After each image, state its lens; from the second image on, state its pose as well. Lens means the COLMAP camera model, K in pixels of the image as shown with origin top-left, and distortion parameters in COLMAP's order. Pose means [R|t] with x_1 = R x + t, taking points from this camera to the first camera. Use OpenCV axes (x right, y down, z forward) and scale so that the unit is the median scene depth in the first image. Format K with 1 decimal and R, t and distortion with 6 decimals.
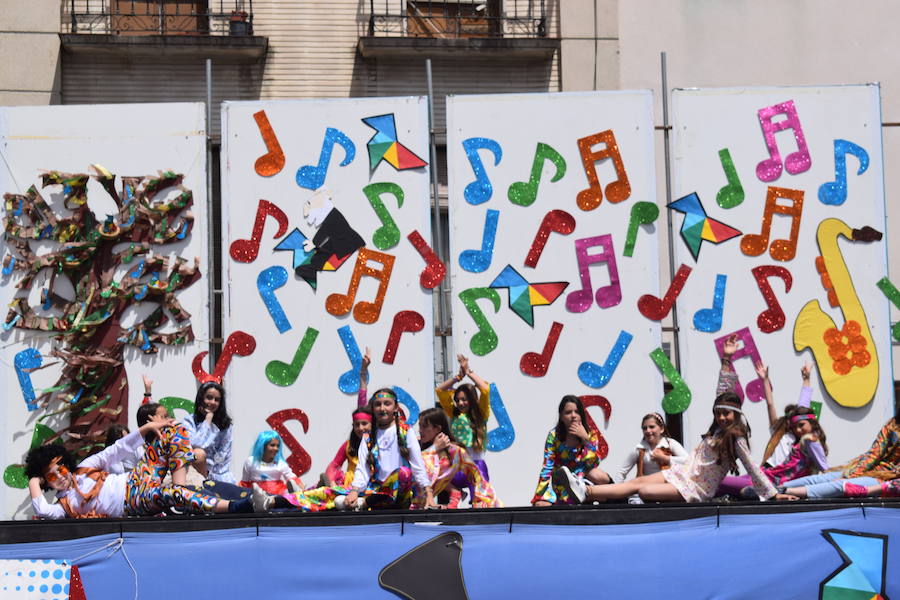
lens RADIAL K [[2044.9, 0, 450.0], [0, 2044.9, 300.0], [0, 0, 1]] dist [0.067435, 0.091401]
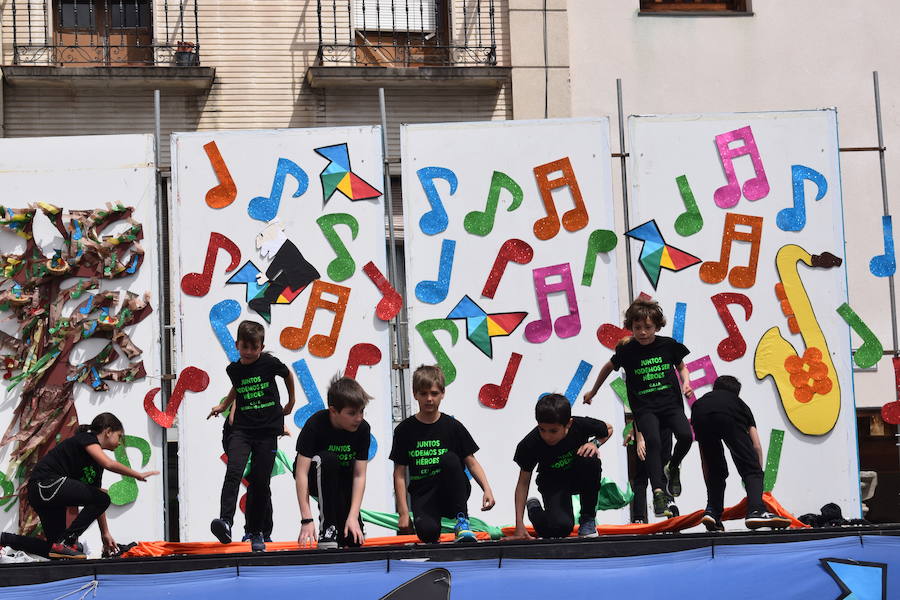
lens RADIAL K [[2044.9, 0, 450.0], [0, 2044.9, 300.0], [0, 0, 1]] dist [0.067435, 0.091401]
pose [[0.999284, -0.012693, 0.035632, -0.014016], [0.013309, 0.999765, -0.017106, 0.001732], [-0.035406, 0.017568, 0.999219, 0.016179]]
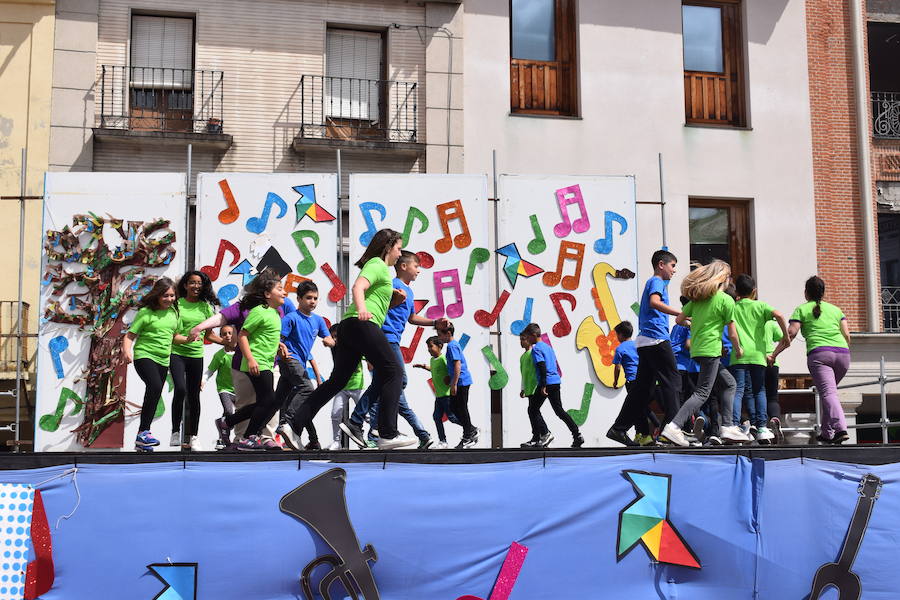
lens RADIAL K [[1192.4, 0, 450.0], [0, 1192.4, 300.0], [0, 0, 1]] dist [-0.040059, -0.022289]
pose [[0.996502, 0.025674, 0.079525, 0.004534], [-0.023611, 0.999363, -0.026772, 0.013958], [-0.080161, 0.024801, 0.996473, 0.131062]]
